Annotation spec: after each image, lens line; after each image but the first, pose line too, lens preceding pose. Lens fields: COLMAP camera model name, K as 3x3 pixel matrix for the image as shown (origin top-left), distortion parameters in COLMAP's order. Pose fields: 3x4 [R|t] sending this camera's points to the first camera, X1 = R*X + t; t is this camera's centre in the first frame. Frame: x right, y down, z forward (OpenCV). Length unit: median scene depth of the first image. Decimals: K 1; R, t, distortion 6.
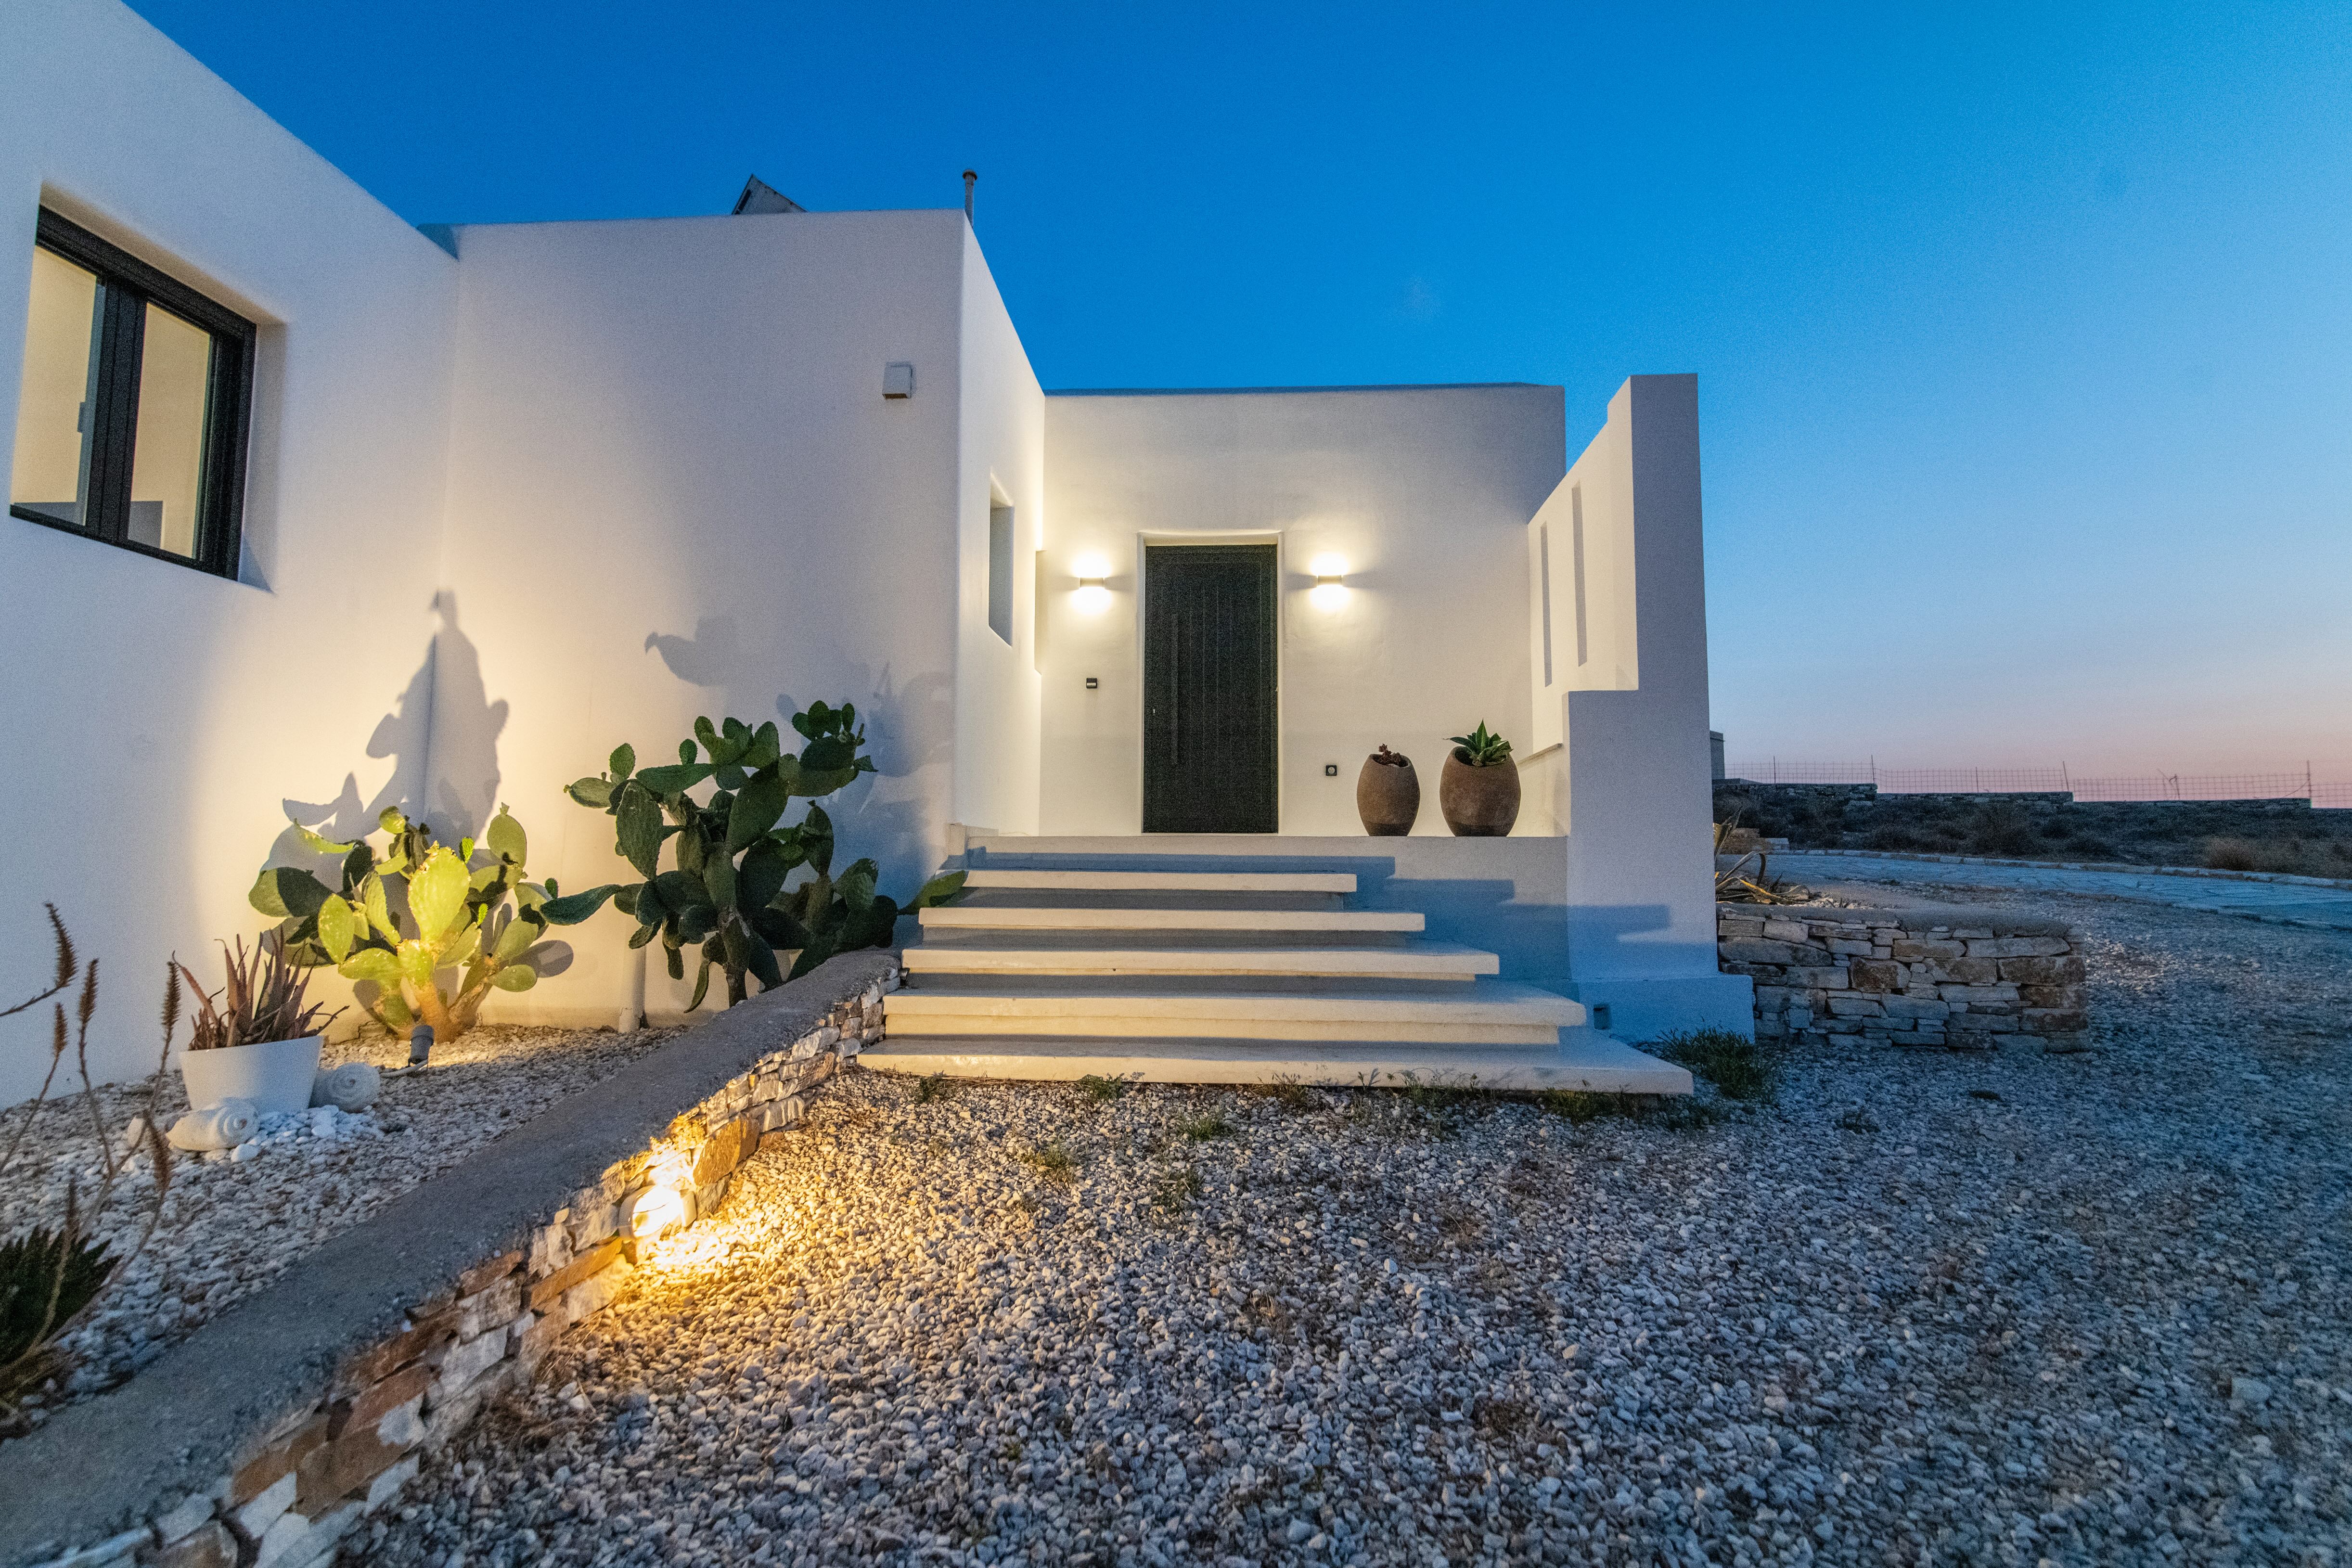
lens RADIAL K [[1086.7, 0, 1176.0], [0, 1086.7, 784.0], [0, 0, 1]] dist [-0.001022, -0.001488]
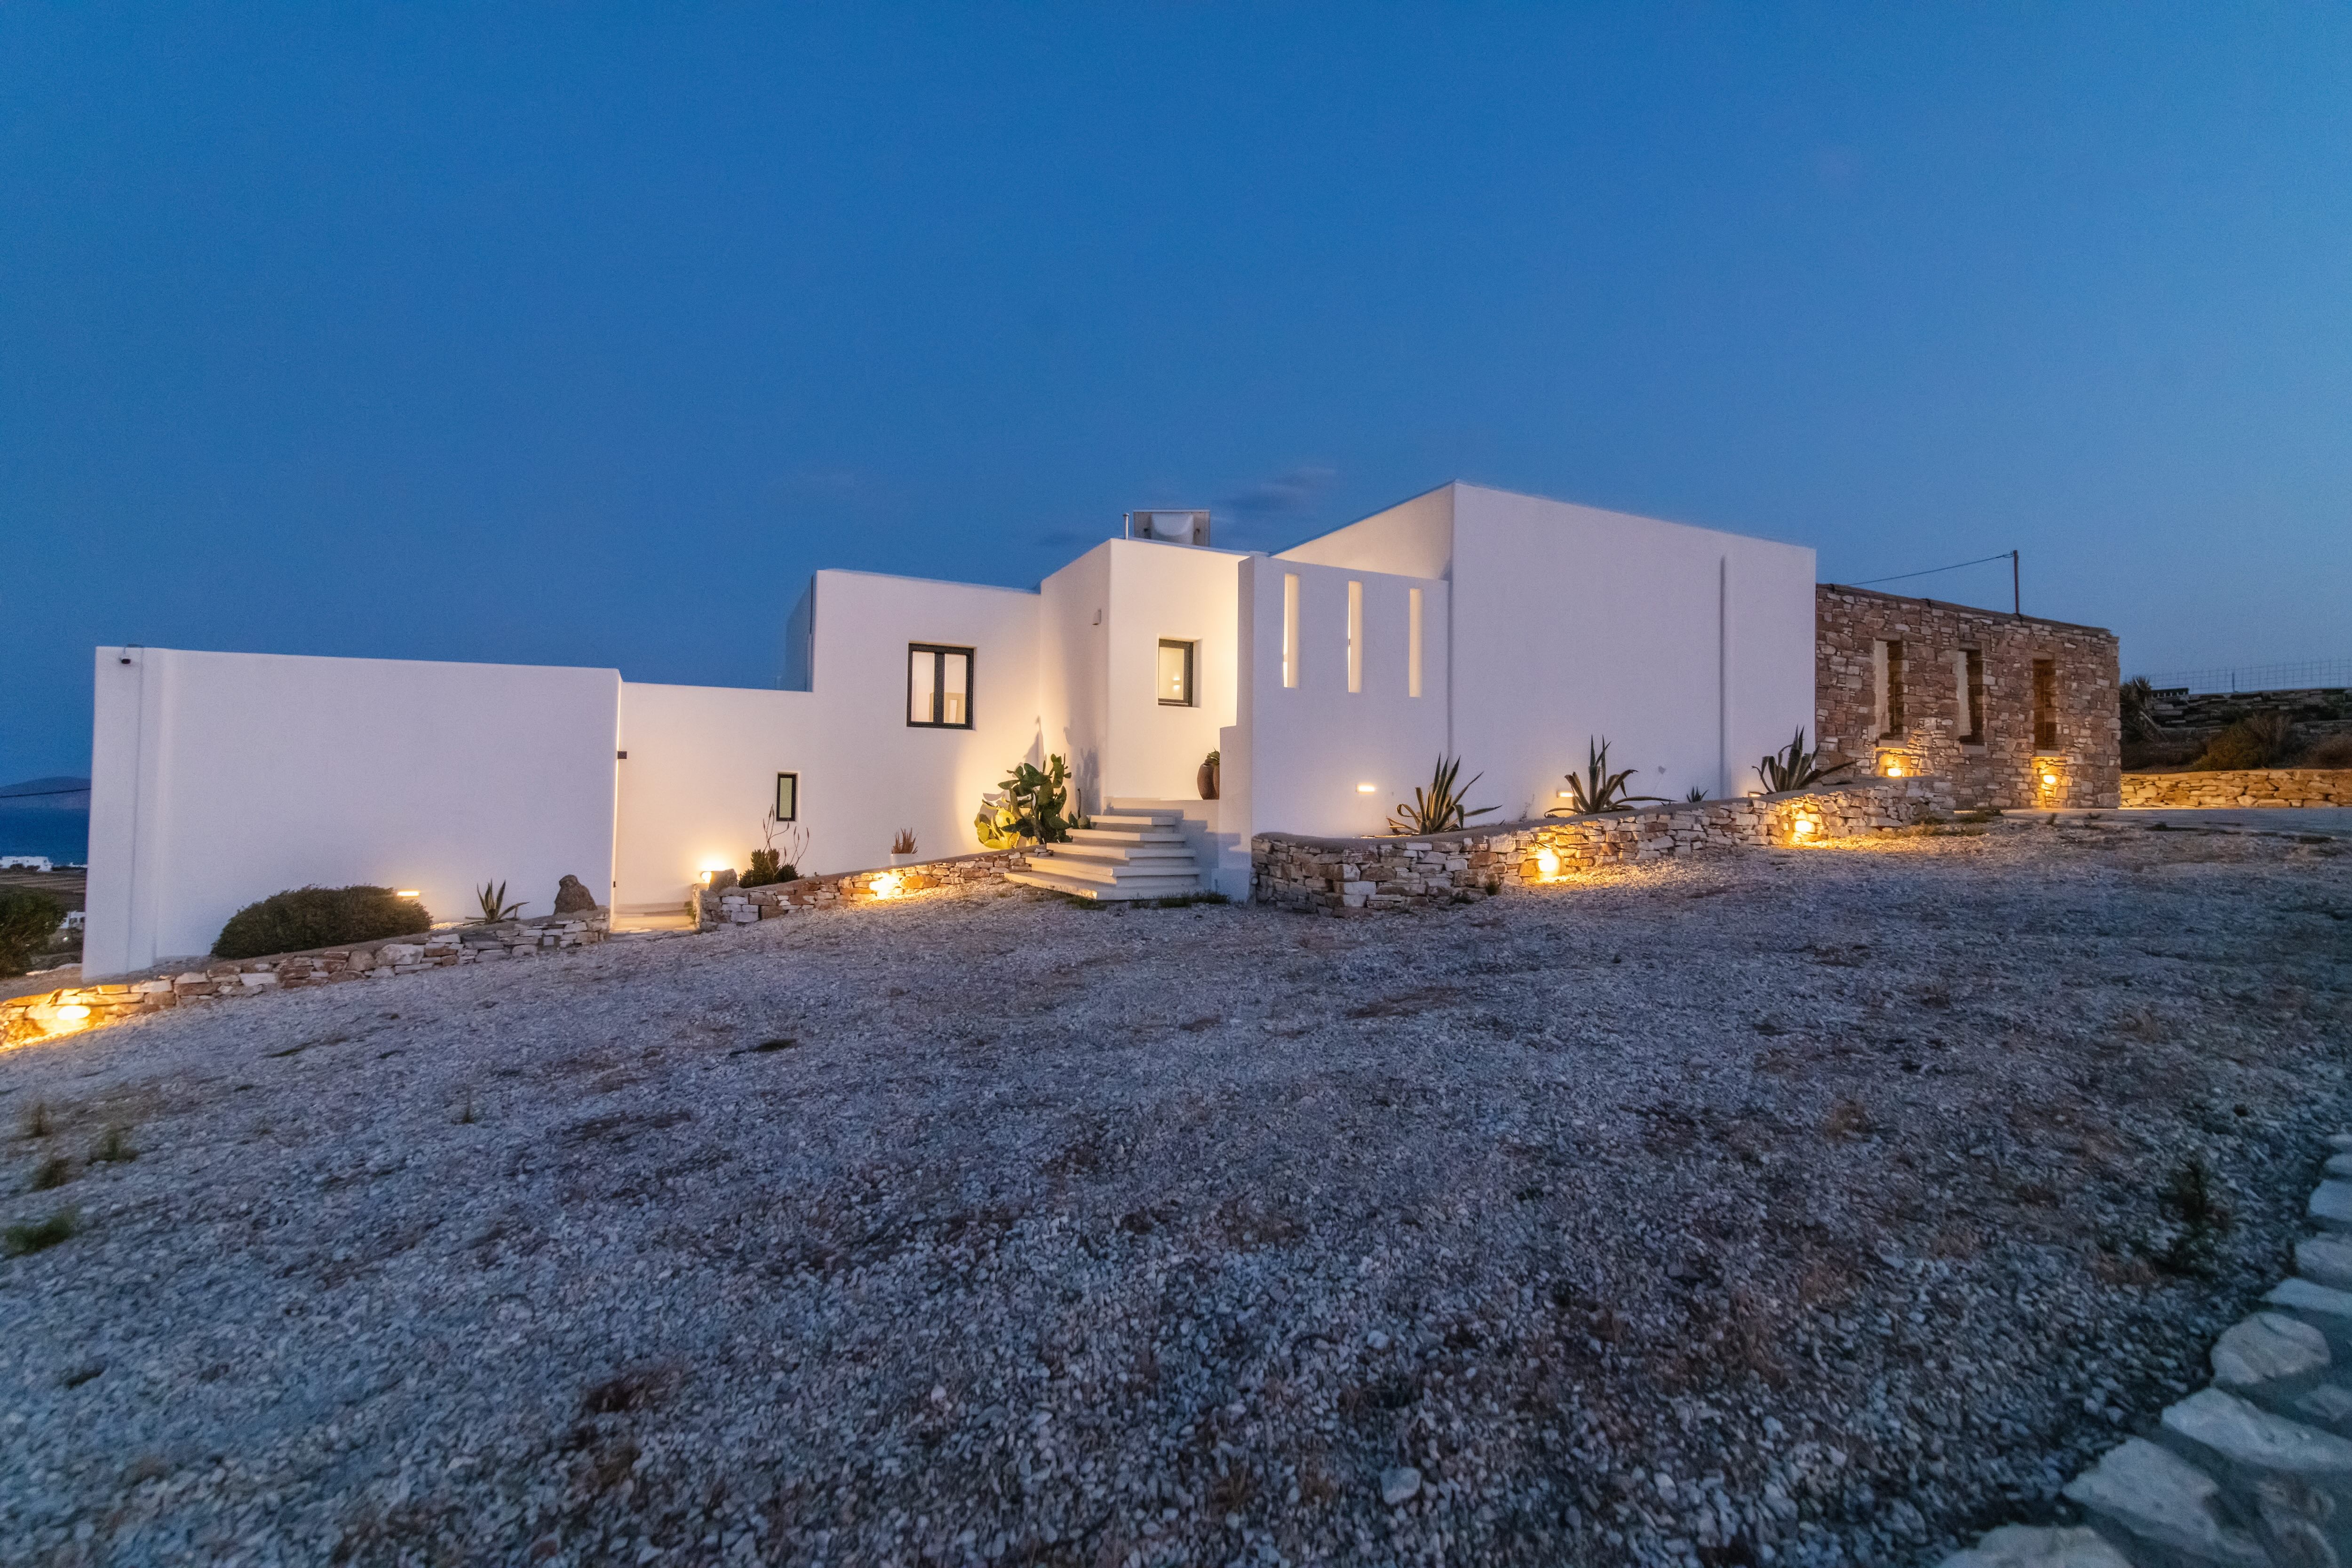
lens RADIAL K [[1086.7, 0, 1176.0], [0, 1086.7, 784.0], [0, 0, 1]] dist [-0.001022, -0.001488]
pose [[0.493281, -0.025352, -0.869501, 2.293340], [0.064301, 0.997903, 0.007383, -0.003407], [0.867490, -0.059552, 0.493877, -0.107247]]
